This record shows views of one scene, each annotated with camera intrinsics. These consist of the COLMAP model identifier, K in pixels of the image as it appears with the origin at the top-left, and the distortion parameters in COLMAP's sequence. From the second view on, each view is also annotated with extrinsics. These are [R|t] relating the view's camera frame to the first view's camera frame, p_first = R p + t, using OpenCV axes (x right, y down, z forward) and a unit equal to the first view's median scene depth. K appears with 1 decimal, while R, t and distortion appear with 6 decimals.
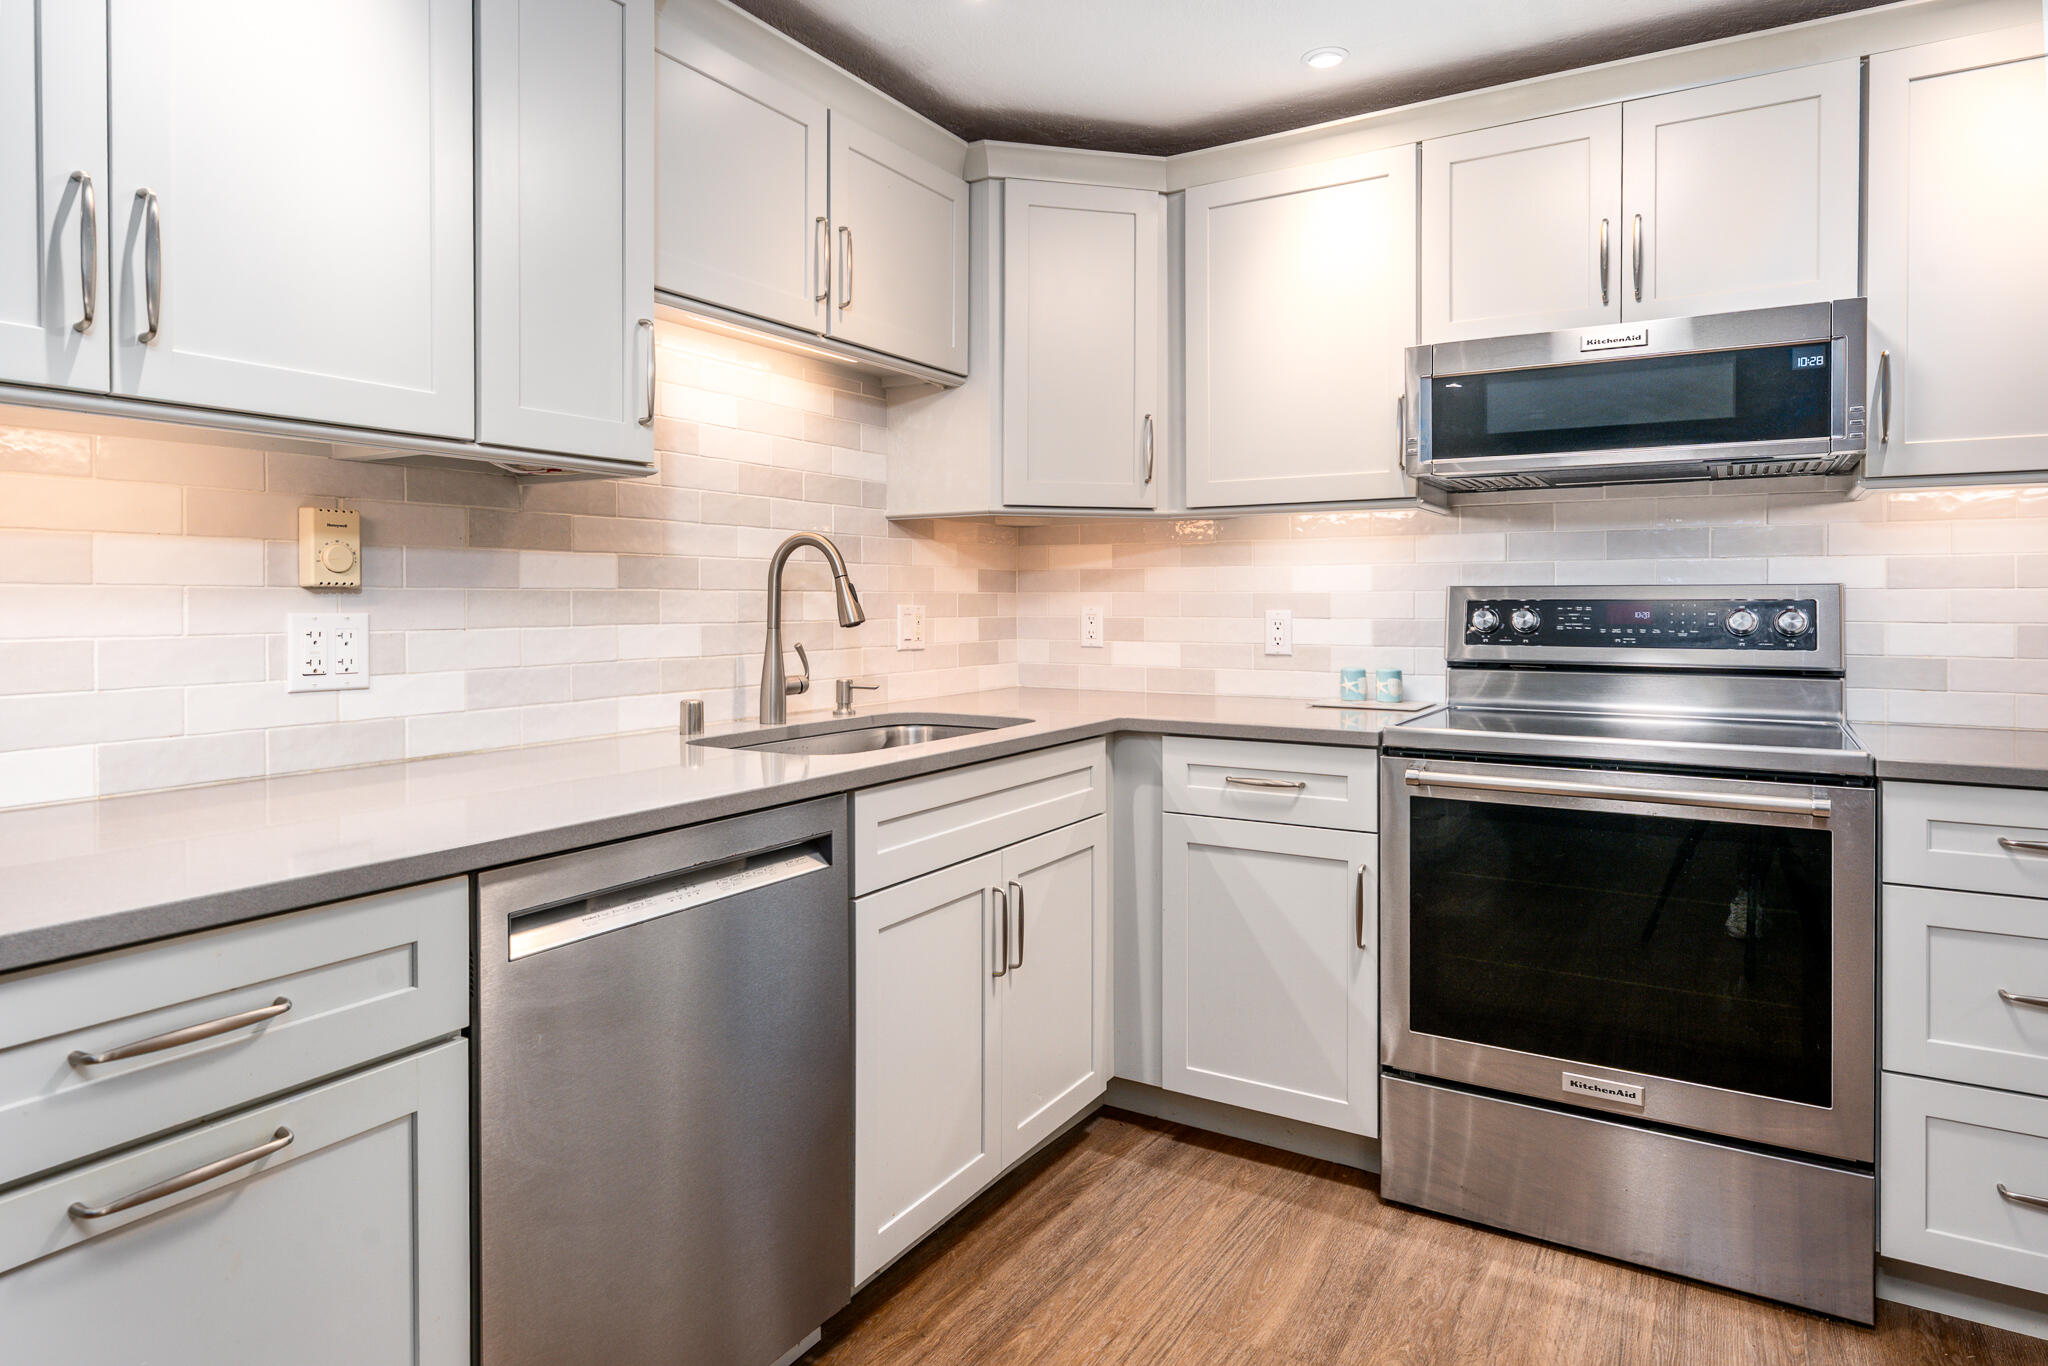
lens RADIAL K [[1164.5, 0, 1010.2], [0, 1164.5, 605.5], [0, 0, 1]] dist [0.000937, -0.001258]
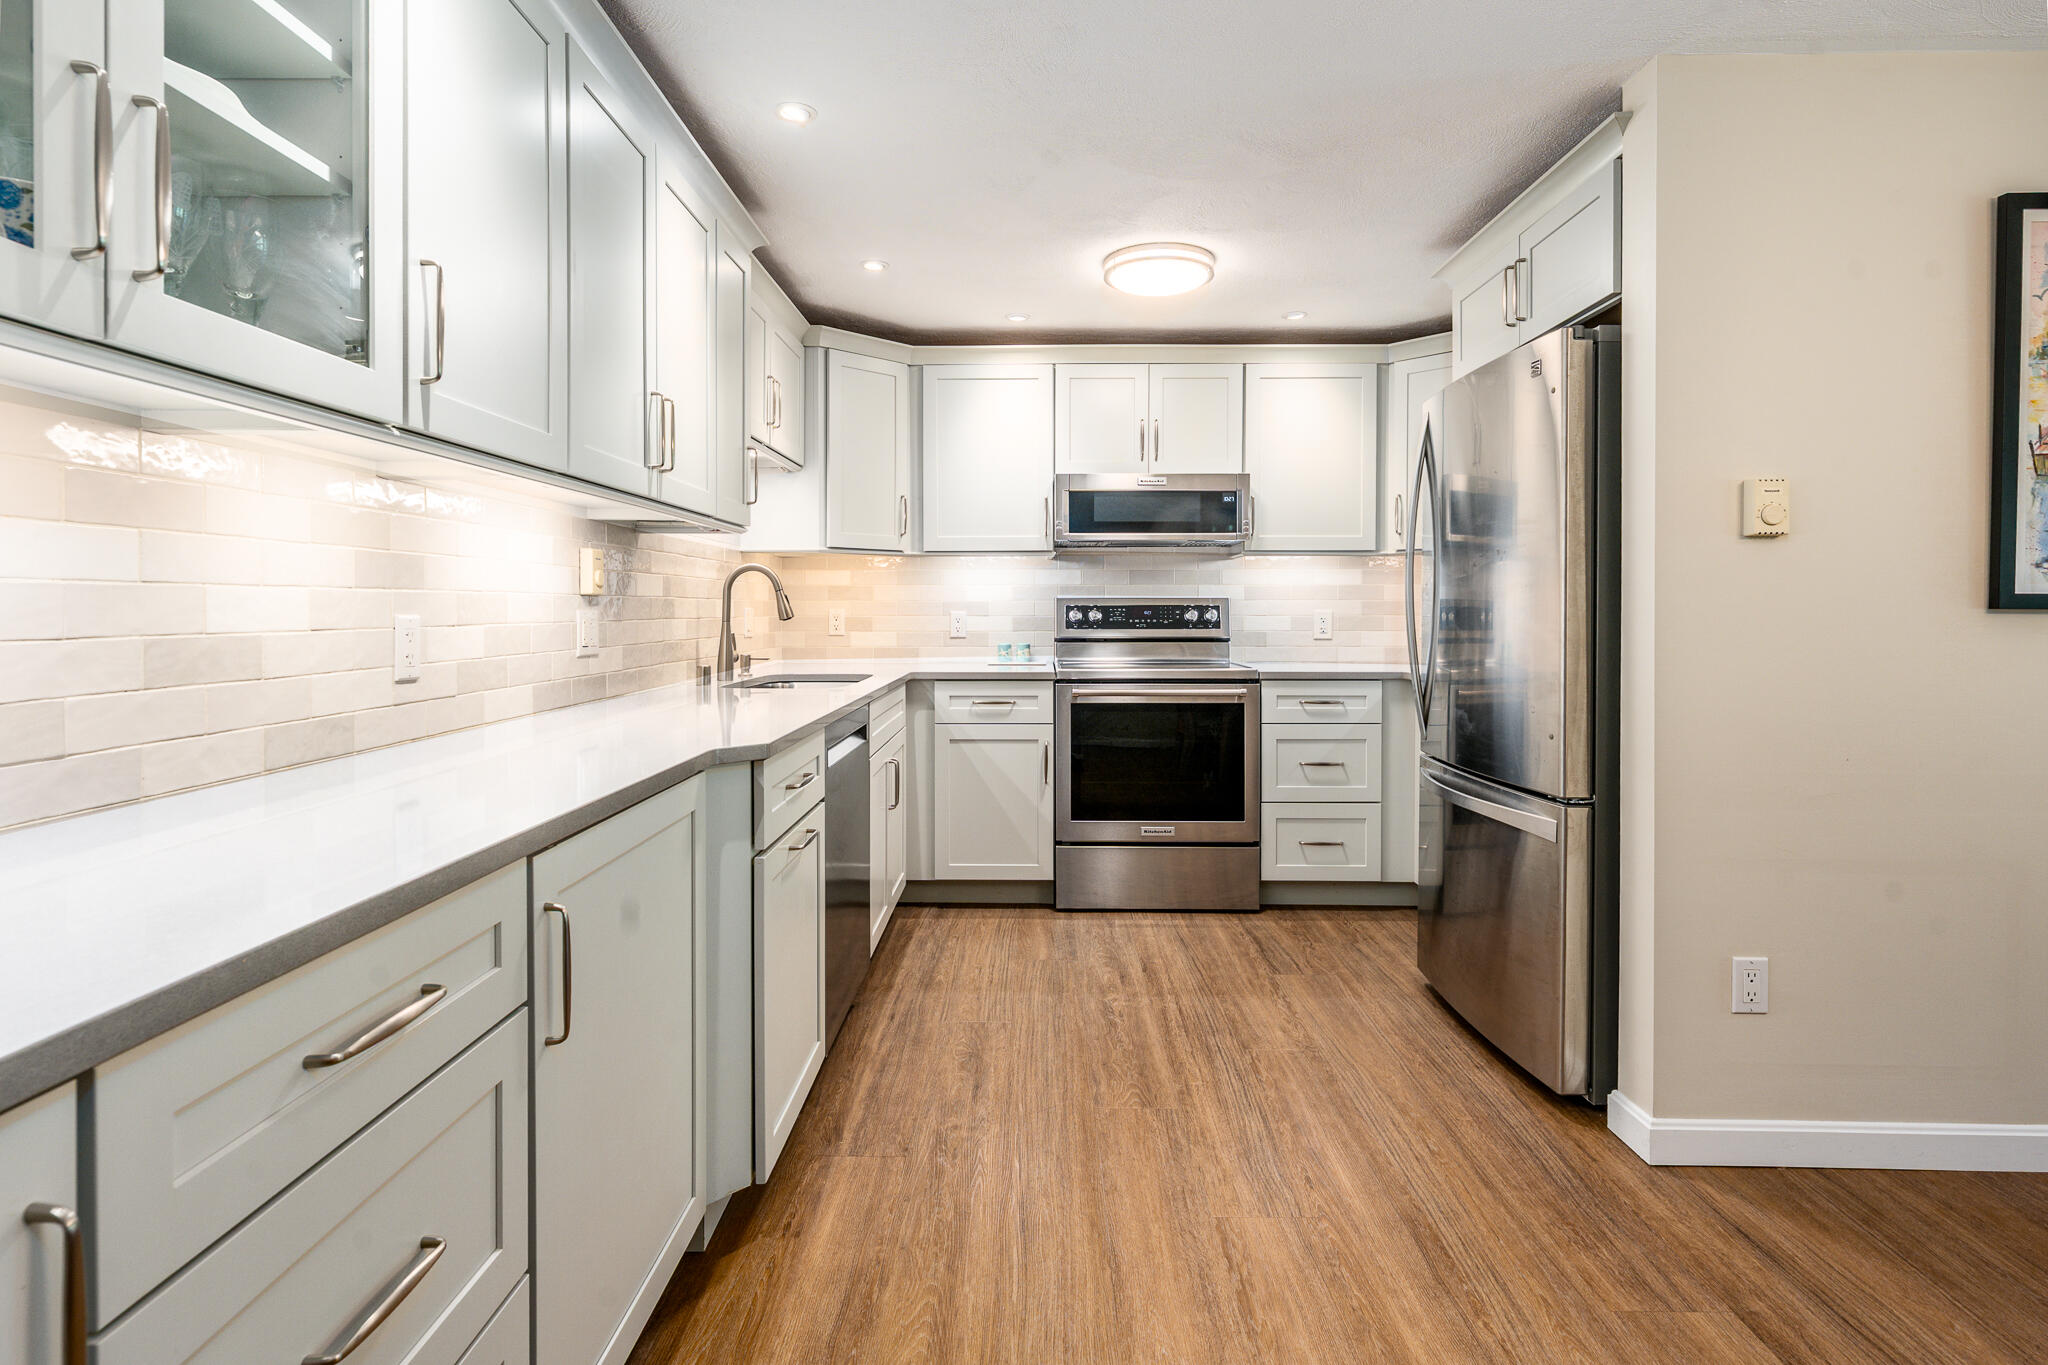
lens RADIAL K [[1077.1, 0, 993.8], [0, 1077.1, 614.8], [0, 0, 1]] dist [0.003436, -0.000961]
pose [[0.863224, -0.002230, 0.504816, -0.659631], [0.002227, 0.999997, 0.000609, 0.010307], [-0.504816, 0.000599, 0.863227, -0.494617]]
